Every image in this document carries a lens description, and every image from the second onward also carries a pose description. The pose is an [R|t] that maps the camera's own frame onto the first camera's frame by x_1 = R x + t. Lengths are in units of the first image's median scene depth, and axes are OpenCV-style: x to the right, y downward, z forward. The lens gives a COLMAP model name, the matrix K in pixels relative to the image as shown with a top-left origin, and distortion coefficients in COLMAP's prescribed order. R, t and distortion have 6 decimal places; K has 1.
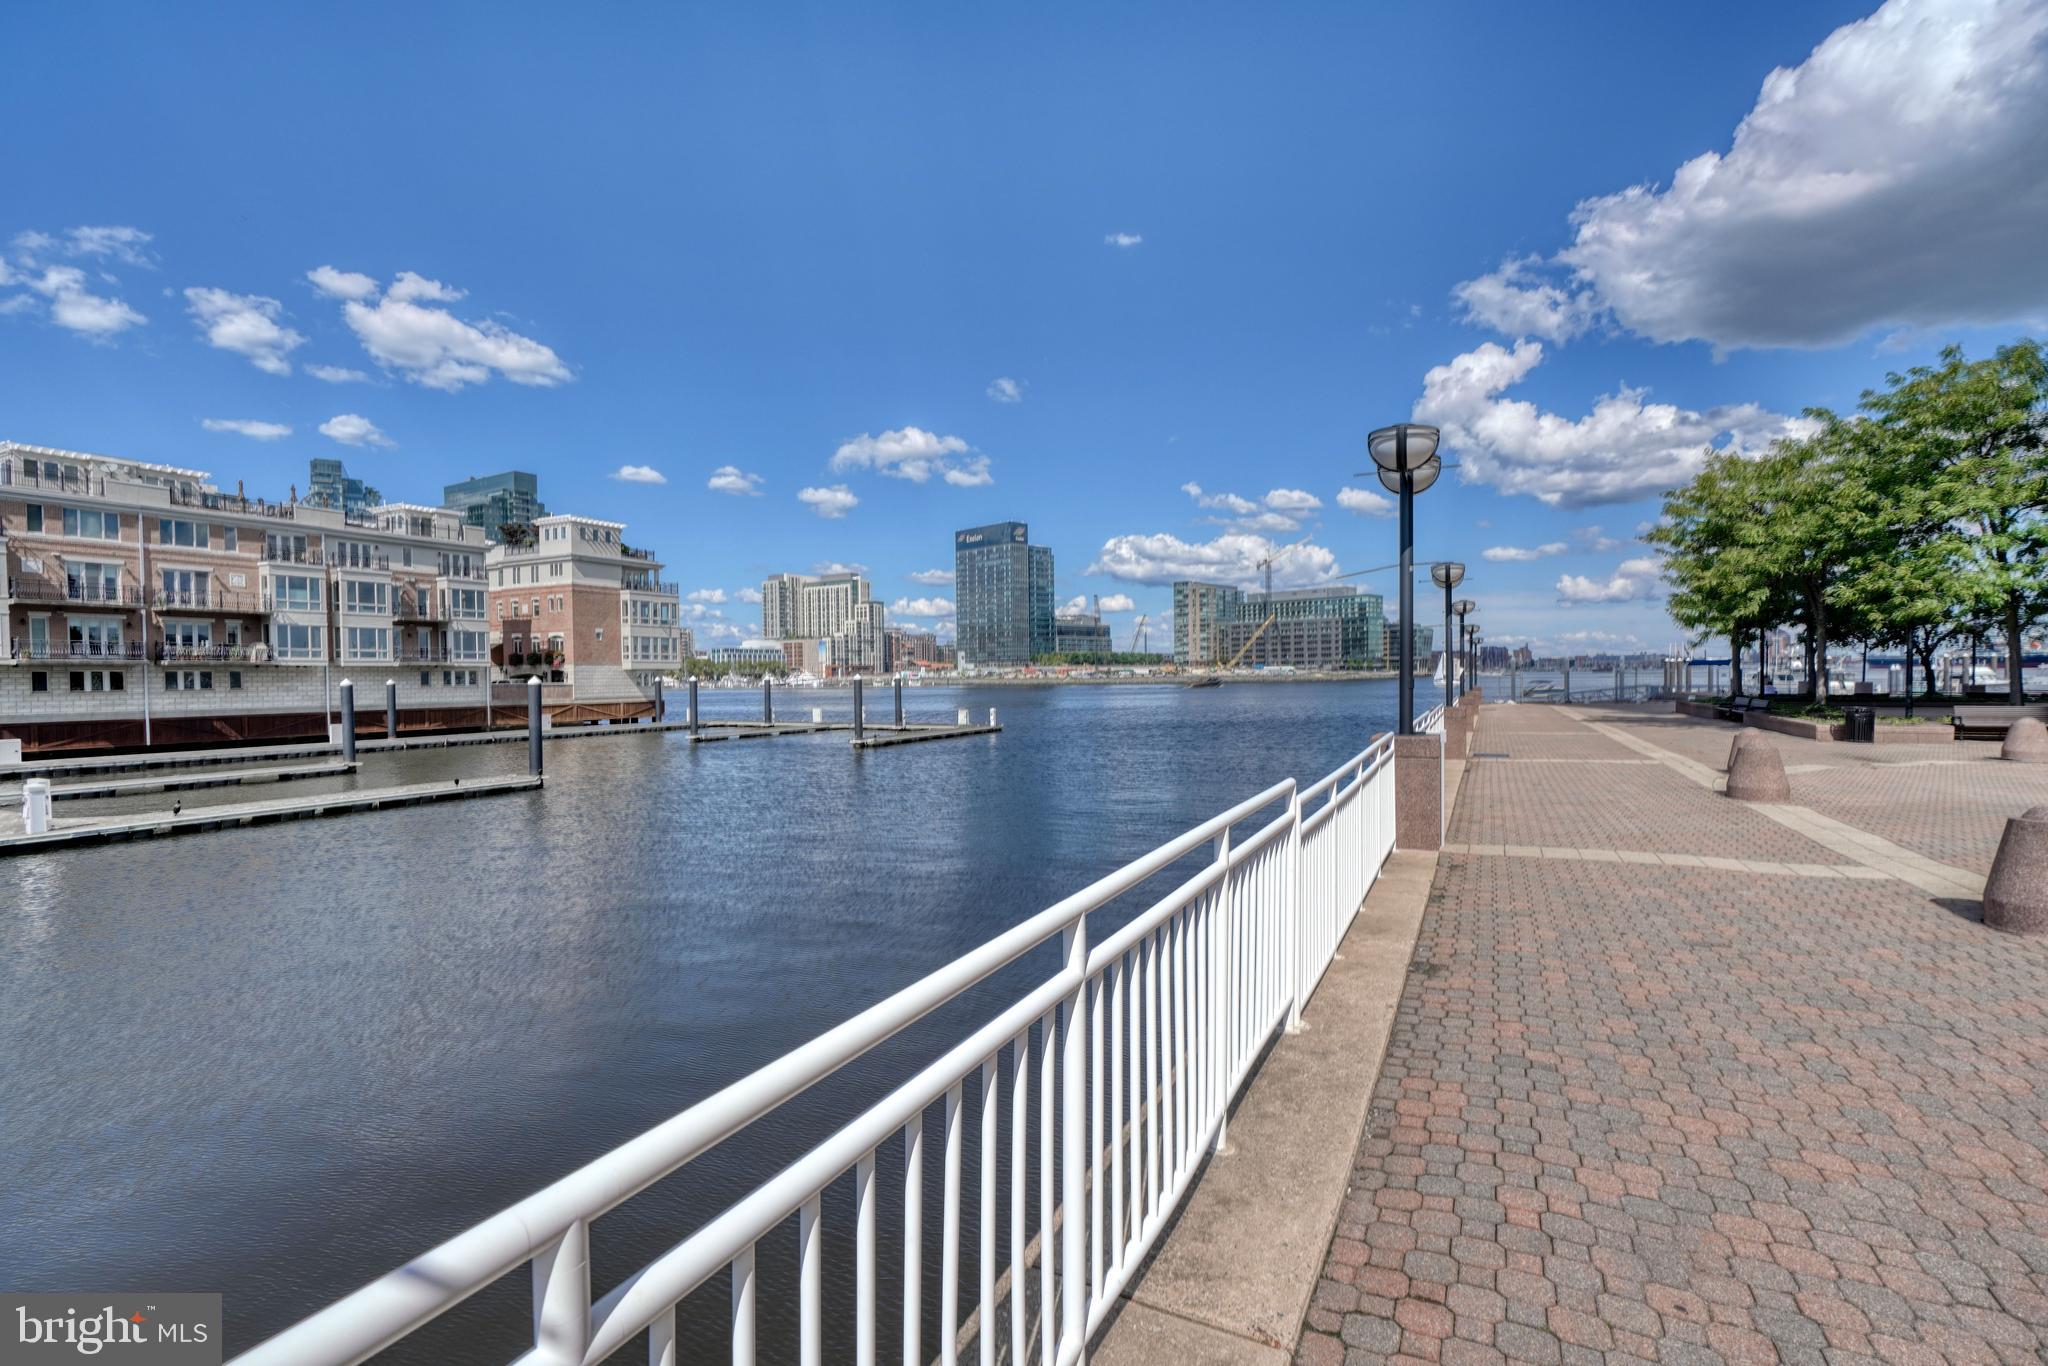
lens RADIAL K [[929.8, 0, 1007.8], [0, 929.8, 696.7], [0, 0, 1]] dist [-0.002275, -0.000160]
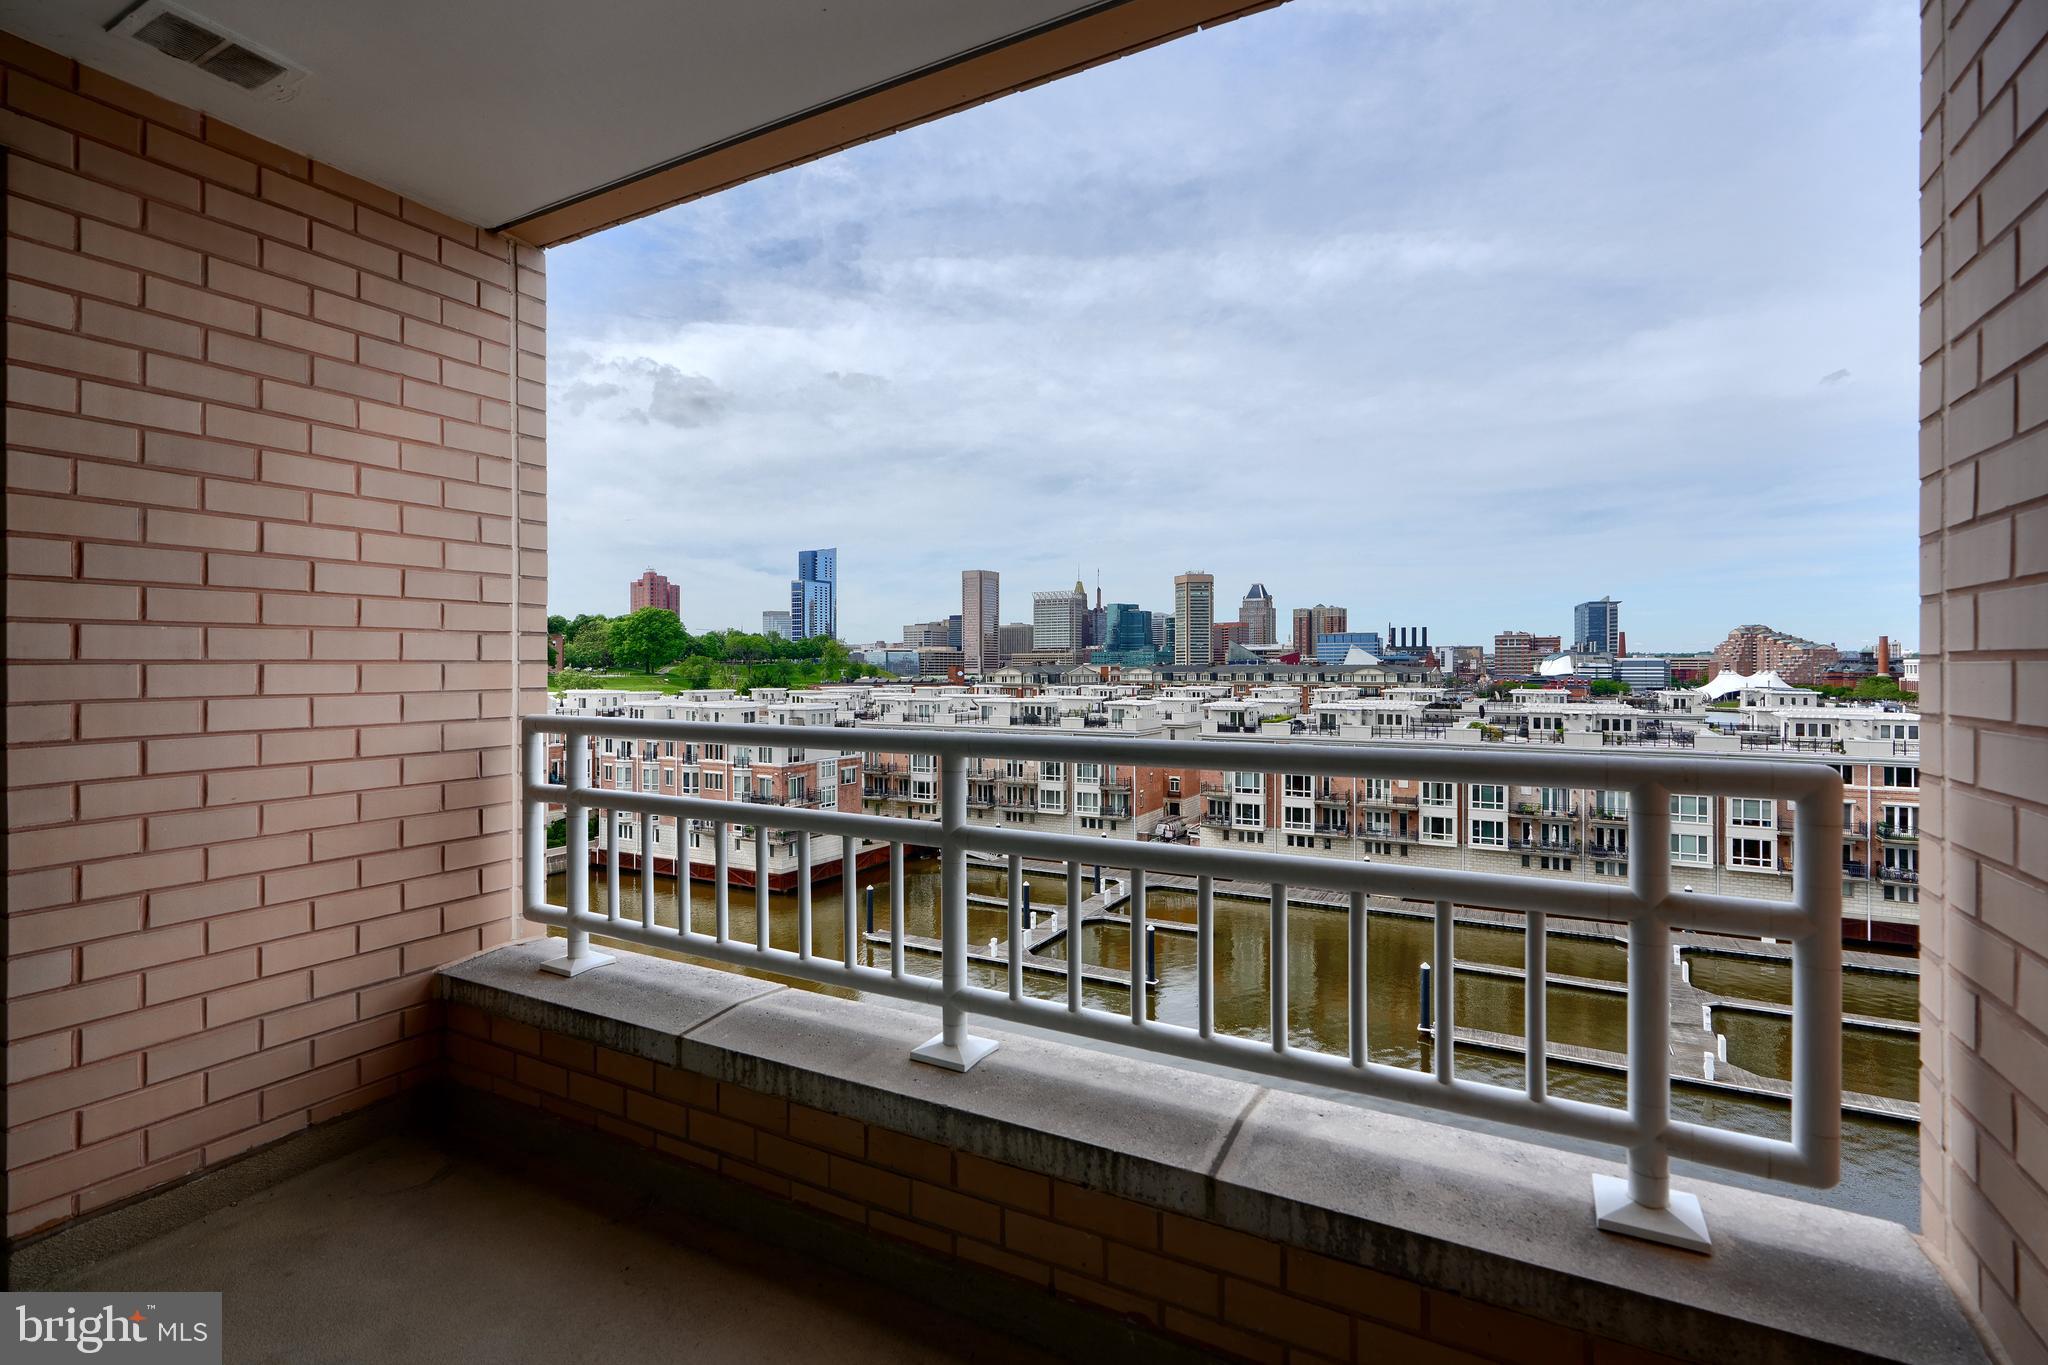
lens RADIAL K [[931.2, 0, 1034.3], [0, 931.2, 665.9], [0, 0, 1]] dist [0.002950, -0.000039]
pose [[-0.007530, 0.007107, -0.999946, 0.273054], [-0.023462, 0.999698, 0.007282, -0.215788], [0.999696, 0.023516, -0.007361, -0.123935]]
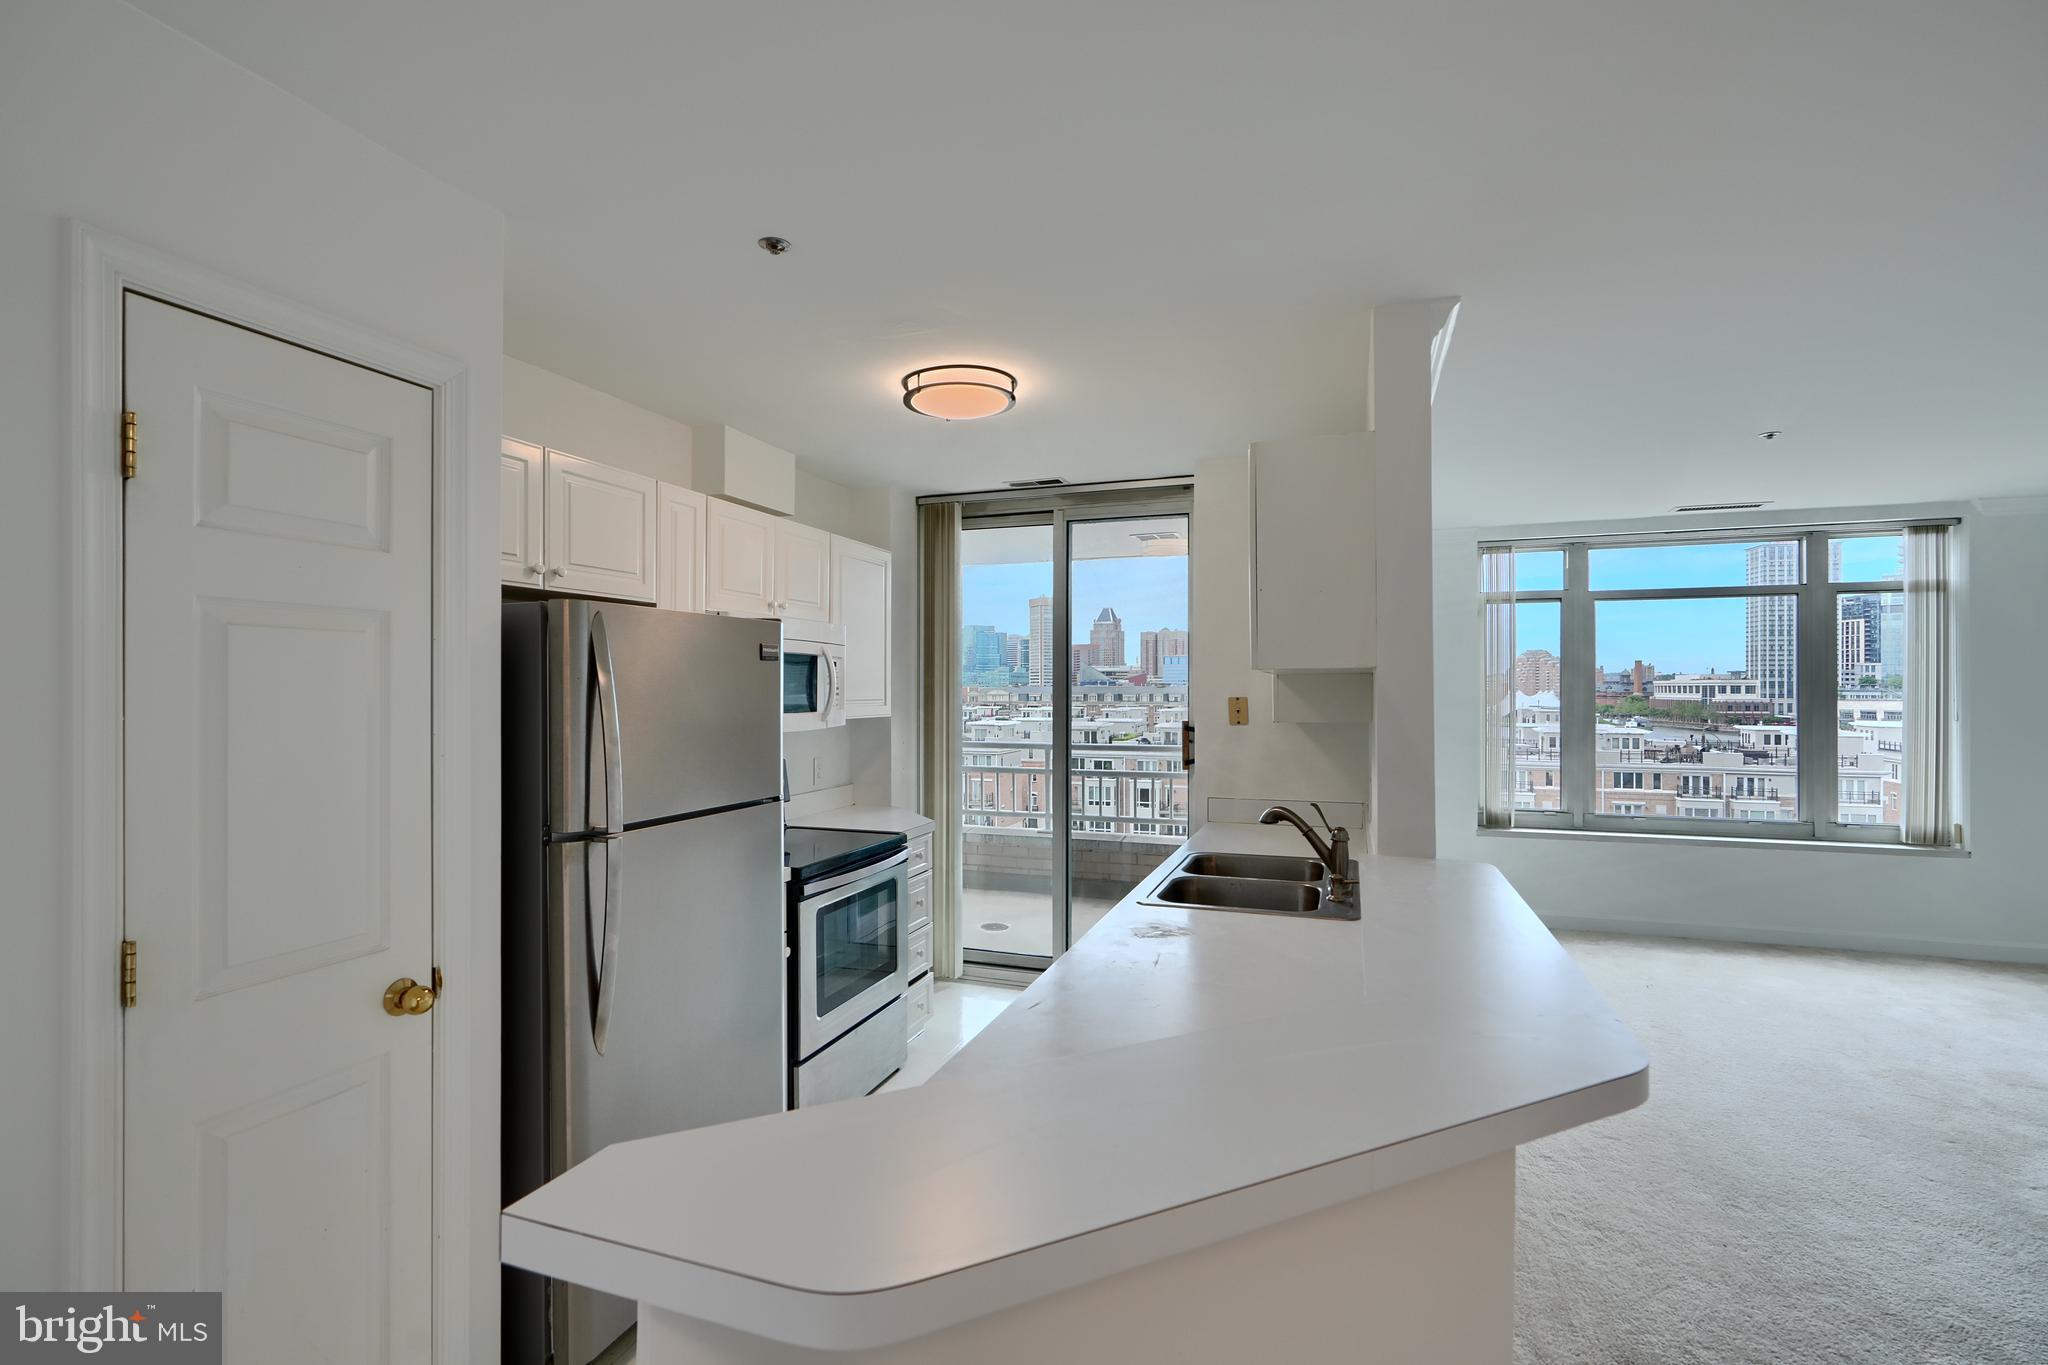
lens RADIAL K [[921.5, 0, 1024.3], [0, 921.5, 685.1], [0, 0, 1]] dist [0.002060, 0.000104]
pose [[0.137432, 0.006116, -0.990492, 0.338825], [-0.023589, 0.999718, 0.002900, -0.219849], [0.990230, 0.022966, 0.137537, -0.141177]]
